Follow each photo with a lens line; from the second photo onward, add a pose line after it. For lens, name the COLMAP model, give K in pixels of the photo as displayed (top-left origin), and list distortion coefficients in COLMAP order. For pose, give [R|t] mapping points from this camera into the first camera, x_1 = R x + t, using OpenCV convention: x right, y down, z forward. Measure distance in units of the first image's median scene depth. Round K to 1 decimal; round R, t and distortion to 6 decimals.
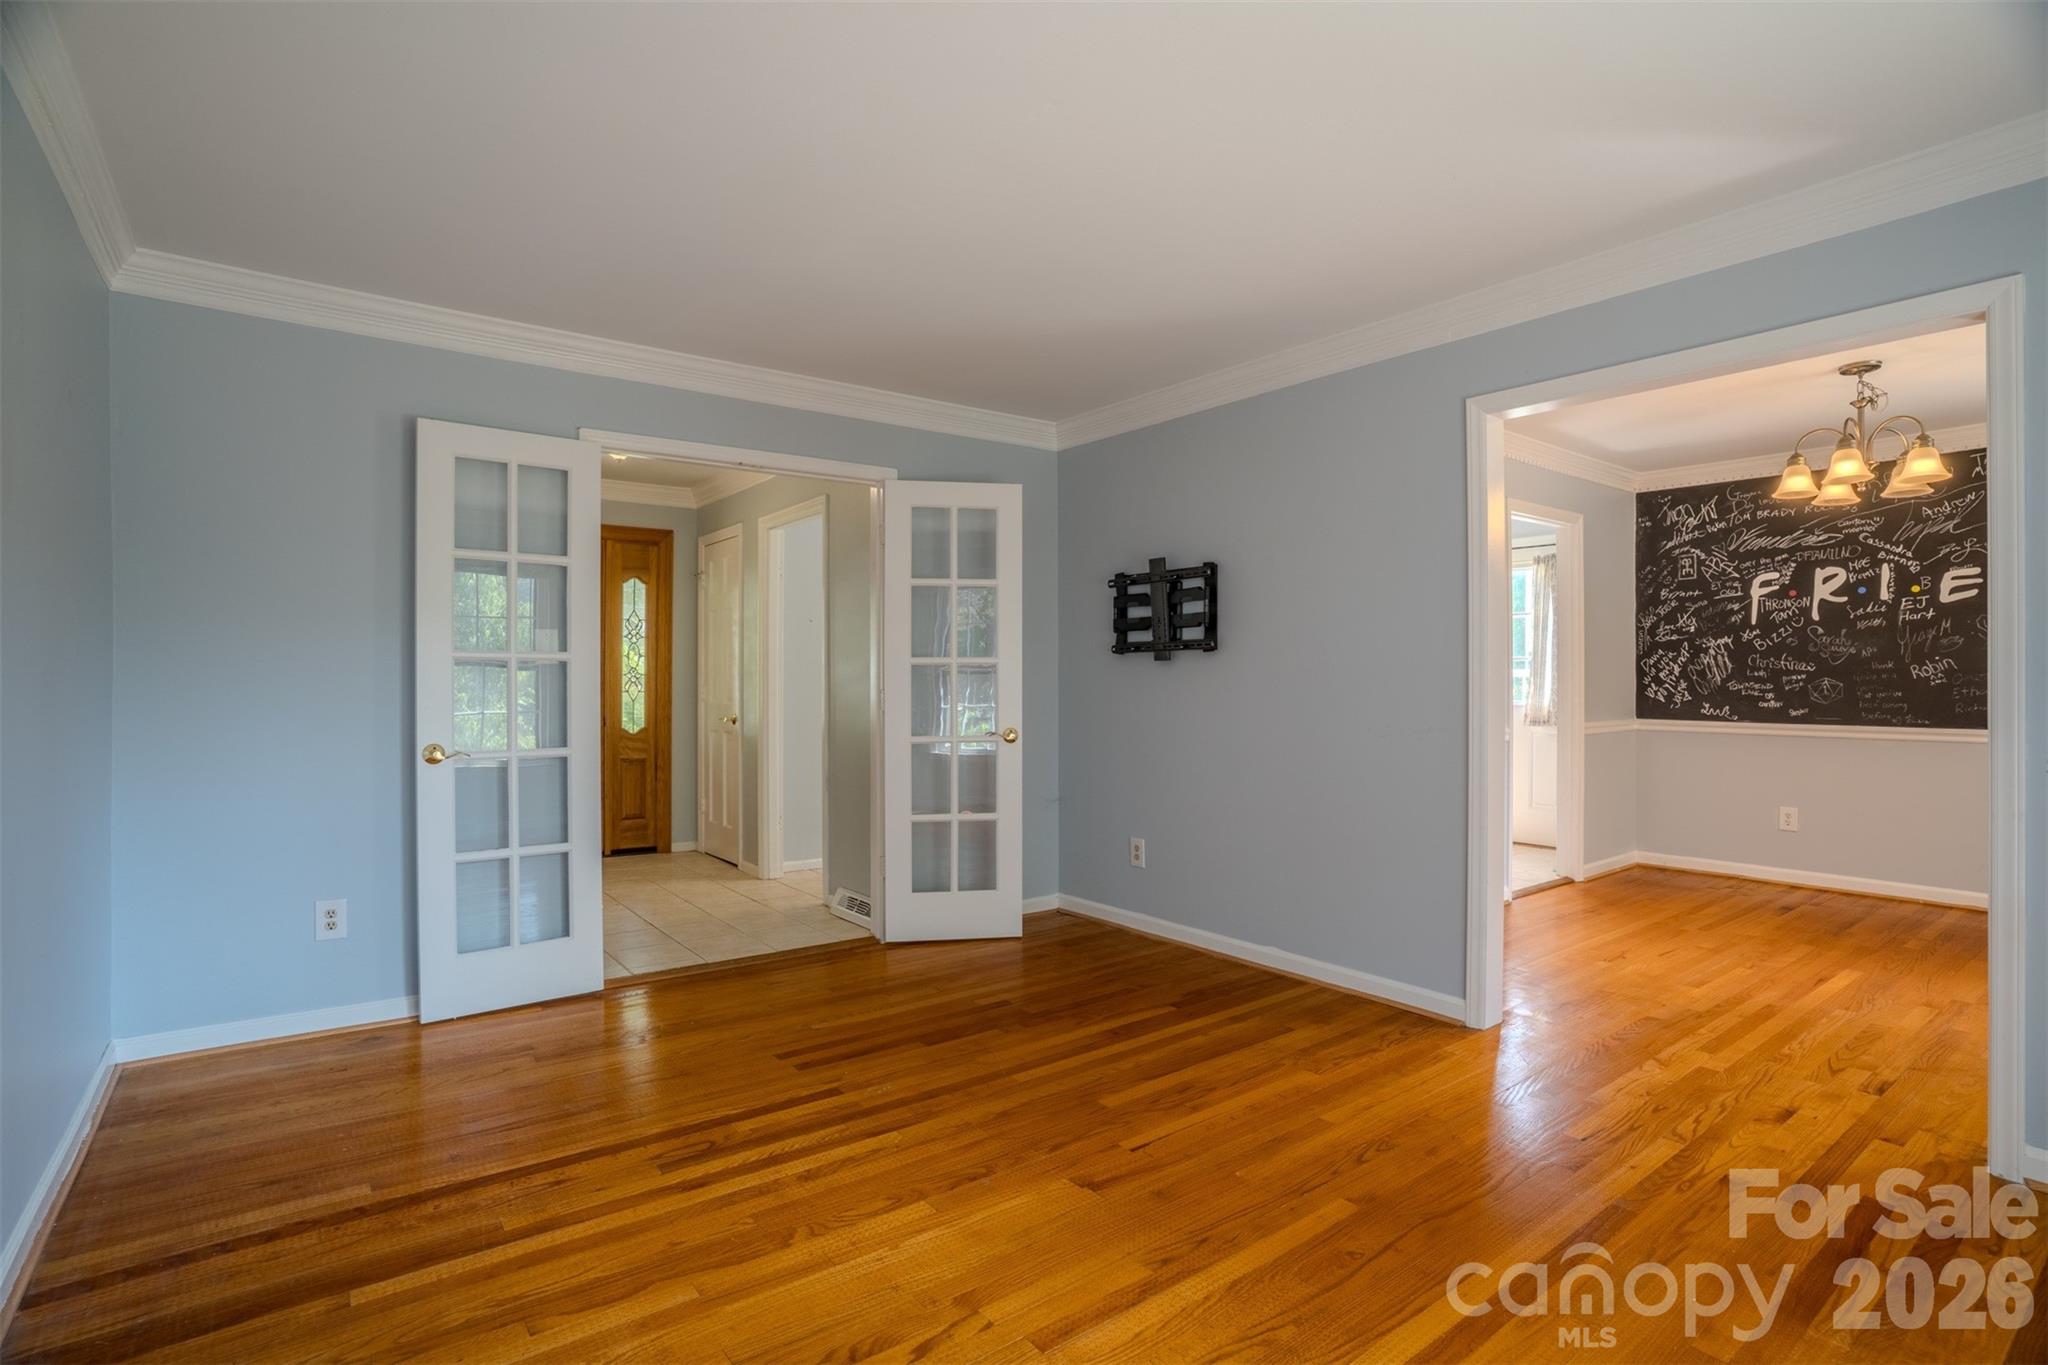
lens RADIAL K [[987.6, 0, 1022.5], [0, 987.6, 685.6], [0, 0, 1]] dist [-0.073020, 0.028656]
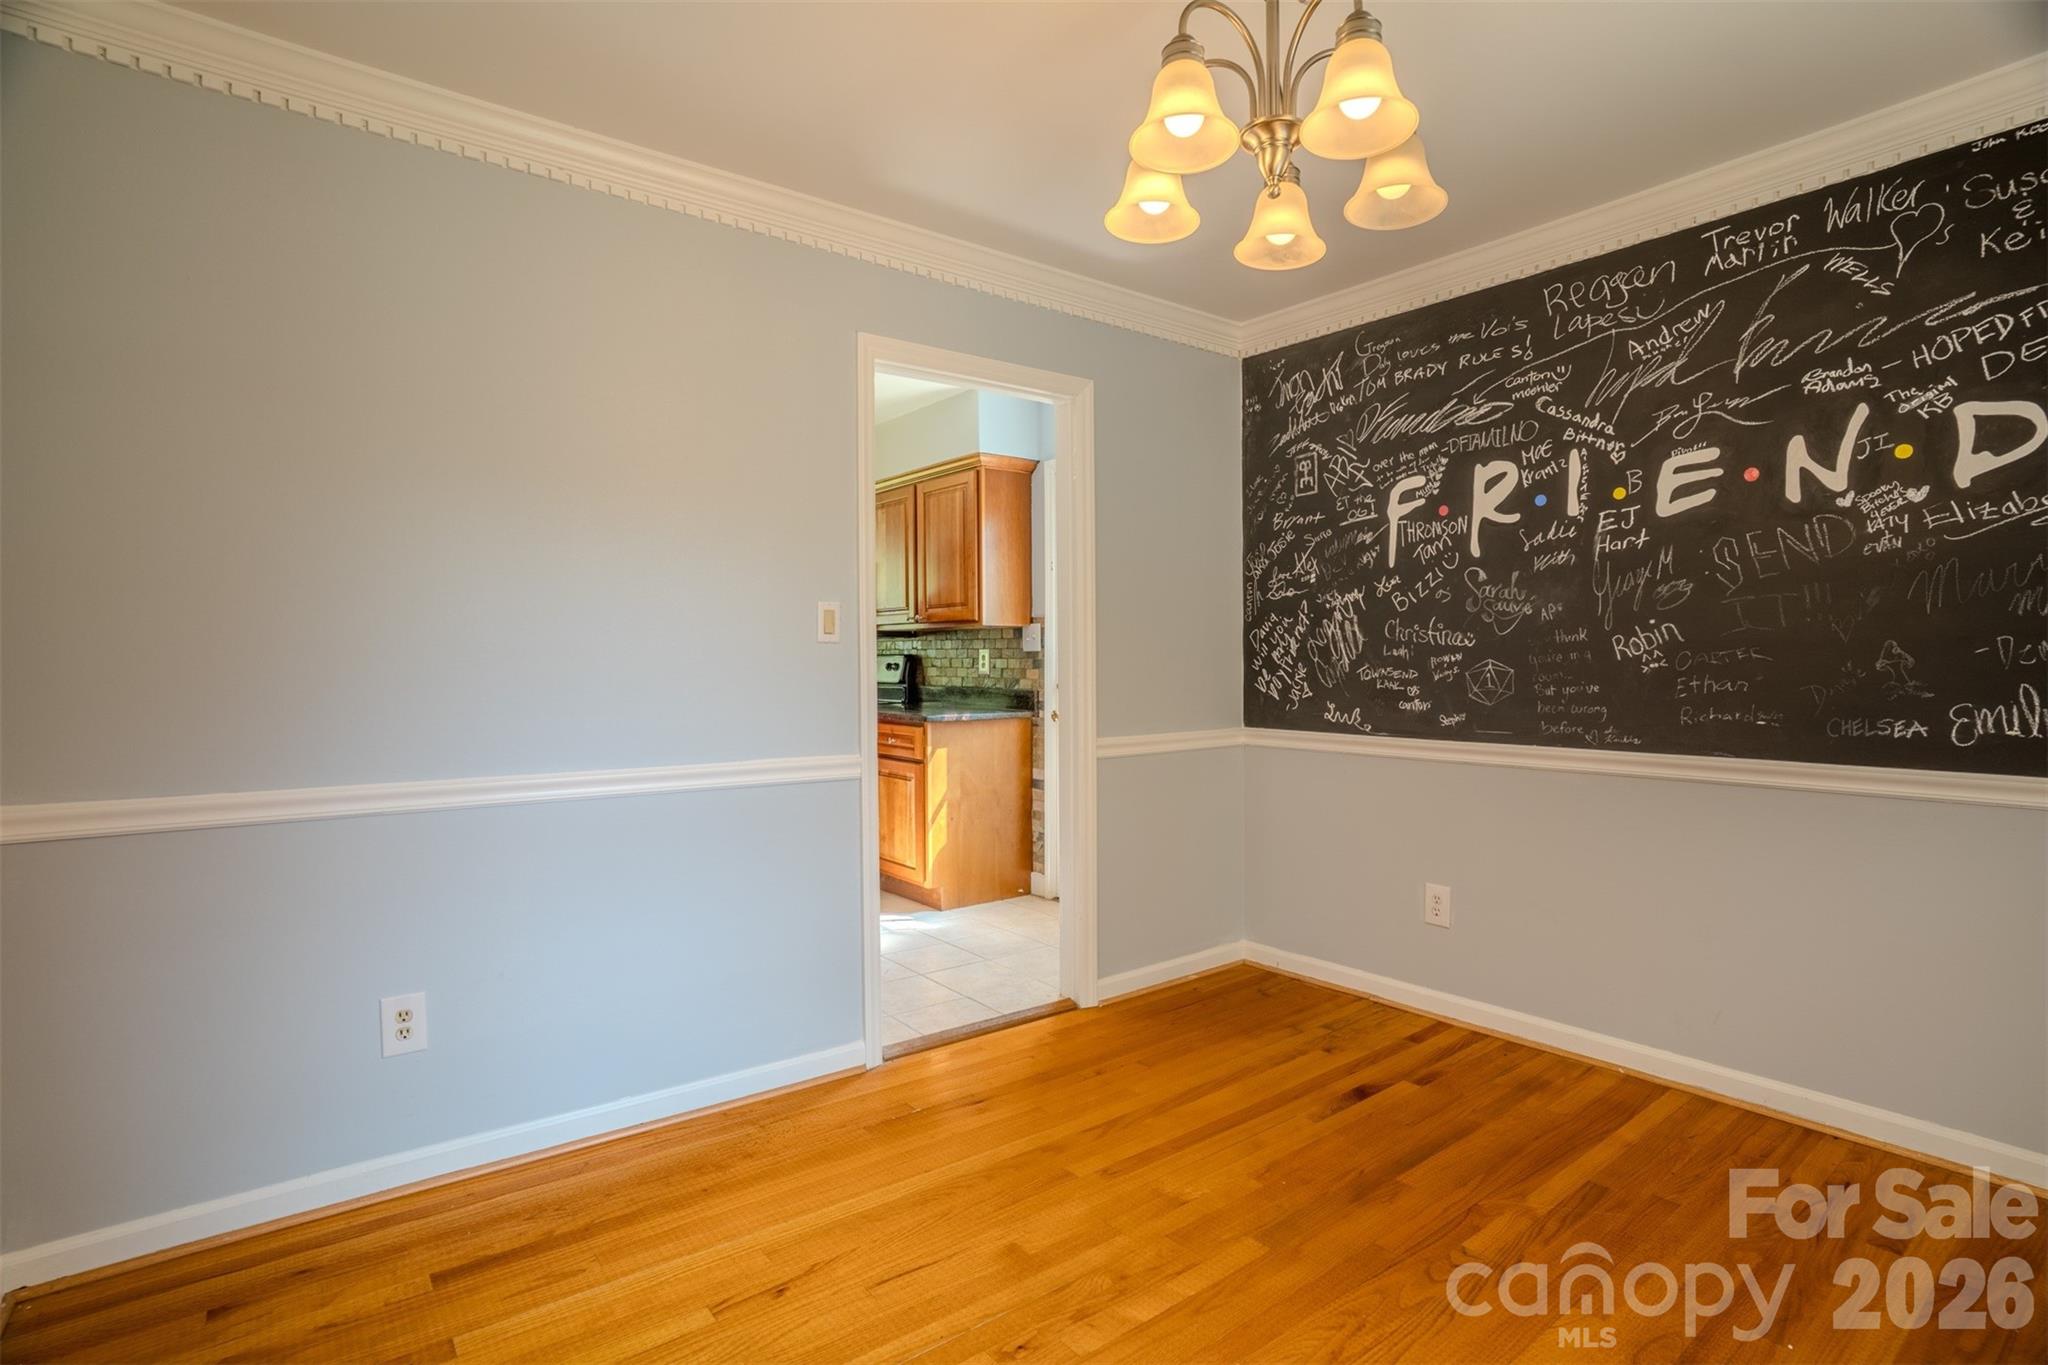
lens RADIAL K [[1007.2, 0, 1024.0], [0, 1007.2, 682.5], [0, 0, 1]] dist [-0.072516, 0.032605]
pose [[0.999928, -0.004893, 0.010938, 0.541446], [0.004738, 0.999889, 0.014131, -0.003825], [-0.011006, -0.014078, 0.999840, 0.400247]]
